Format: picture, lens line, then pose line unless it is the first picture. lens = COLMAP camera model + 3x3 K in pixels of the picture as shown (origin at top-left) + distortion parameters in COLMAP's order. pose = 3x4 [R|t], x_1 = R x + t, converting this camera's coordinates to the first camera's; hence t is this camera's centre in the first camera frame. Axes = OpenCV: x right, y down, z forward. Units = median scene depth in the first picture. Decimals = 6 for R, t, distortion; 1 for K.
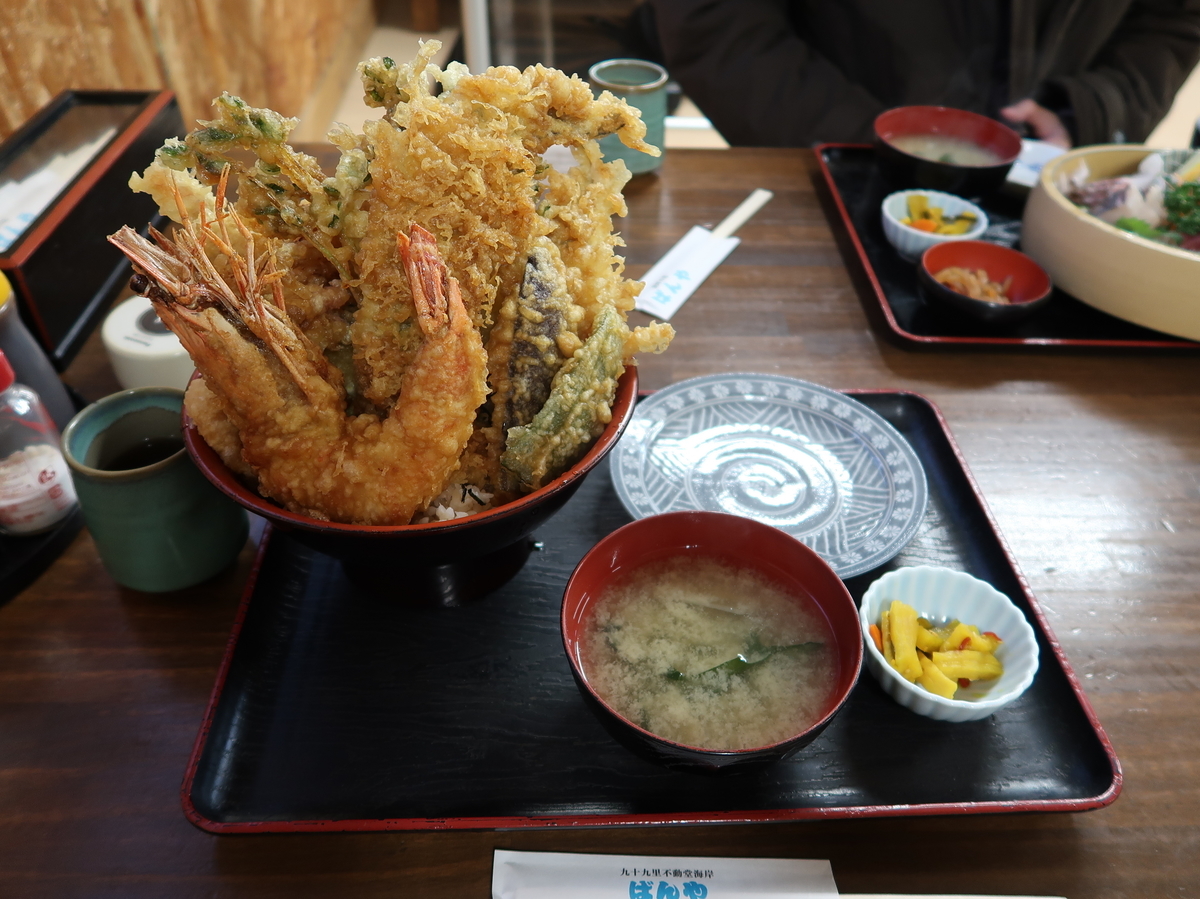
lens RADIAL K [[928.6, 0, 605.4], [0, 928.6, 454.8], [0, 0, 1]] dist [-0.004408, -0.008648]
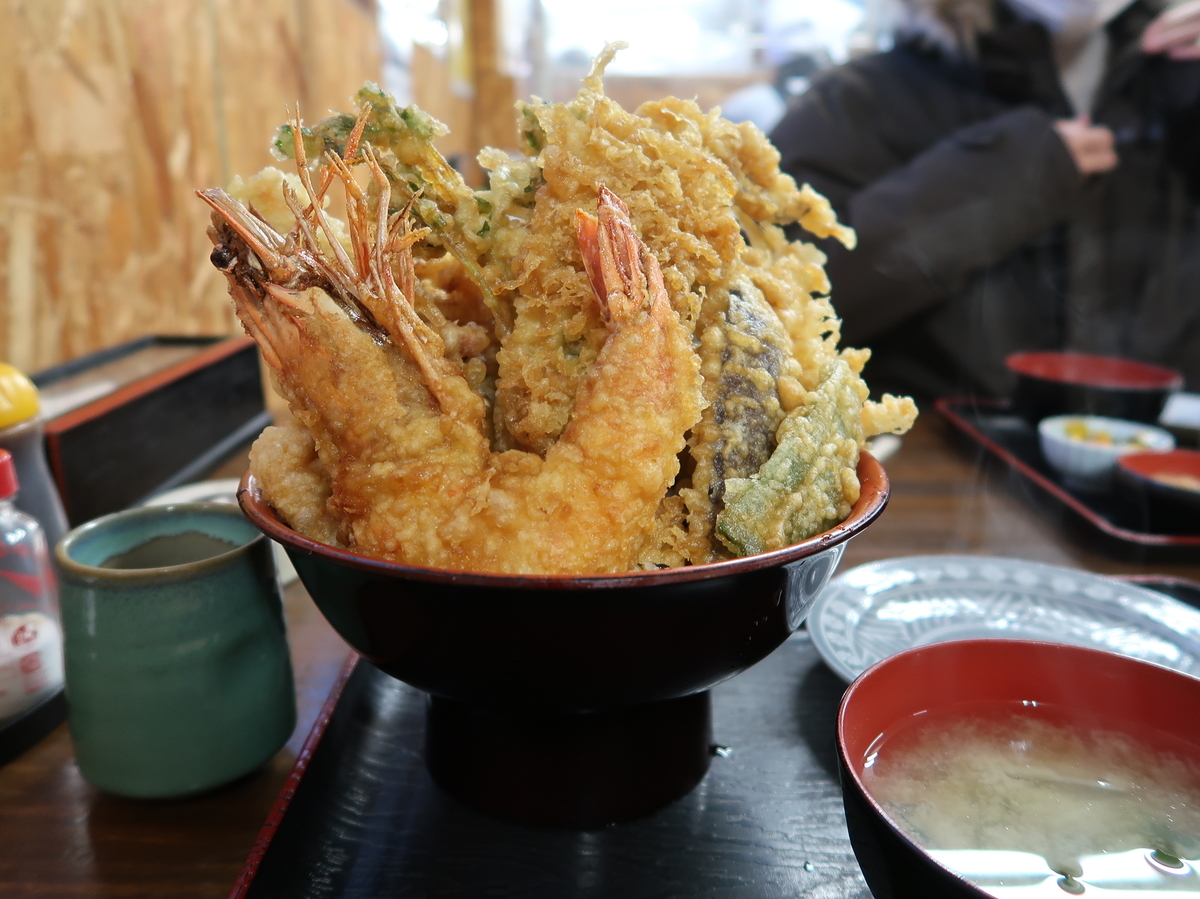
lens RADIAL K [[928.6, 0, 605.4], [0, 928.6, 454.8], [0, 0, 1]] dist [-0.004408, -0.008648]
pose [[0.999647, -0.009499, -0.024821, -0.176183], [-0.001961, 0.905044, -0.425313, 0.242878], [0.026504, 0.425212, 0.904706, 0.390624]]
